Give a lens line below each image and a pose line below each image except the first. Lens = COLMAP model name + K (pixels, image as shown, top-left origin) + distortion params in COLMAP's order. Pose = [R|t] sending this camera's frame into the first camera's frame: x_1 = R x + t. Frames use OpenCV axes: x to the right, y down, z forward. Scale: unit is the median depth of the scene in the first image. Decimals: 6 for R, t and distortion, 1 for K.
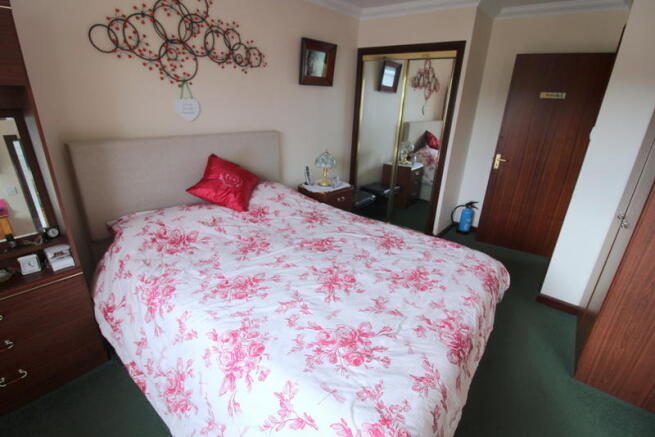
lens RADIAL K [[307.8, 0, 328.5], [0, 307.8, 220.5], [0, 0, 1]] dist [-0.020464, -0.001709]
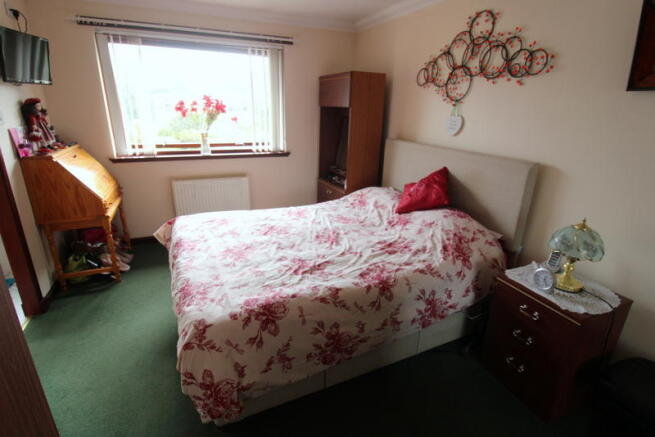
lens RADIAL K [[328.9, 0, 328.4], [0, 328.9, 216.8], [0, 0, 1]] dist [-0.018961, -0.000651]
pose [[-0.460737, 0.231210, -0.856892, 0.894396], [-0.363065, 0.831897, 0.419680, -0.443125], [0.809880, 0.504469, -0.299341, 1.216613]]
